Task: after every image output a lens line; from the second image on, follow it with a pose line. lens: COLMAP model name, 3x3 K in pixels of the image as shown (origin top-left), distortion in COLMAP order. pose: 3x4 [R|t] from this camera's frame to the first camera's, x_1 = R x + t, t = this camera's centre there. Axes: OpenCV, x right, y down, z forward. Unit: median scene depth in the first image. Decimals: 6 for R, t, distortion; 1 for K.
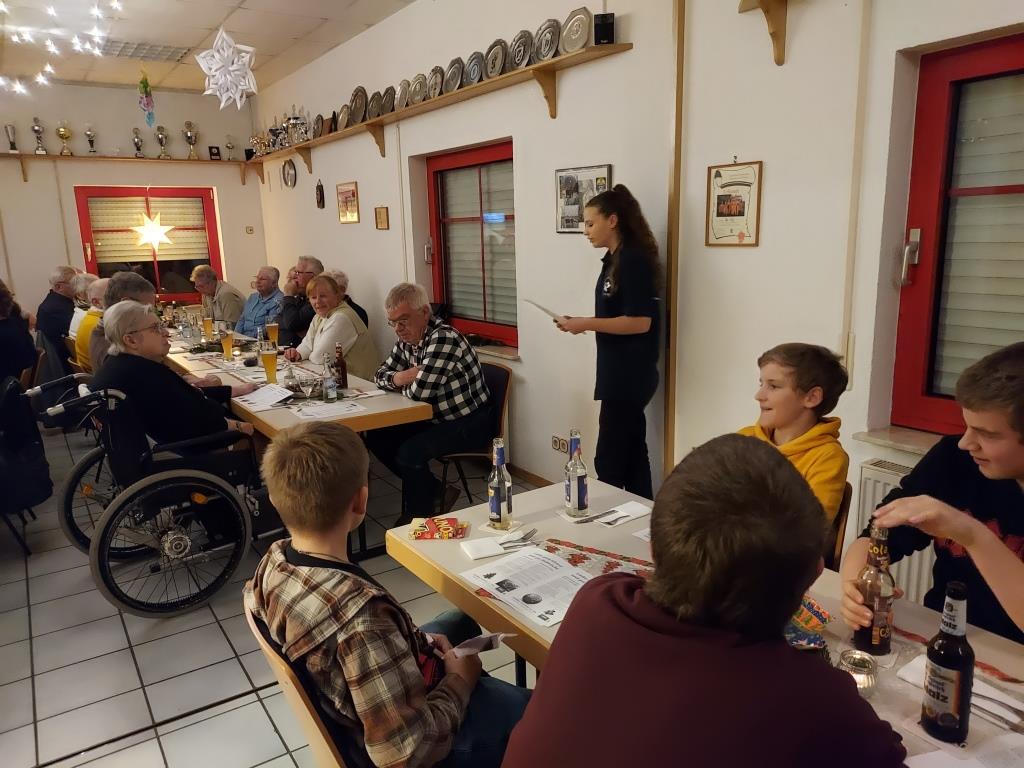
lens RADIAL K [[748.5, 0, 516.5], [0, 748.5, 384.7], [0, 0, 1]] dist [0.070490, -0.066617]
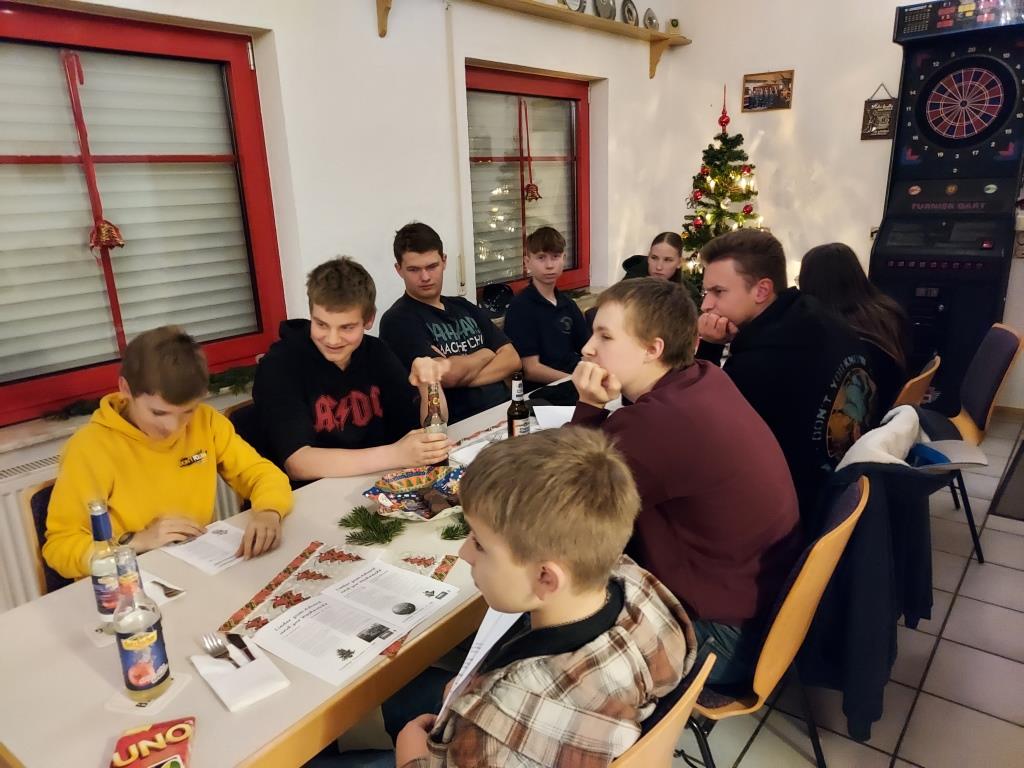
lens RADIAL K [[748.5, 0, 516.5], [0, 748.5, 384.7], [0, 0, 1]] dist [0.070490, -0.066617]
pose [[-0.312682, -0.235491, 0.920203, -0.699496], [0.226195, 0.922449, 0.312926, -0.177510], [-0.922532, 0.305992, -0.235166, 0.939552]]
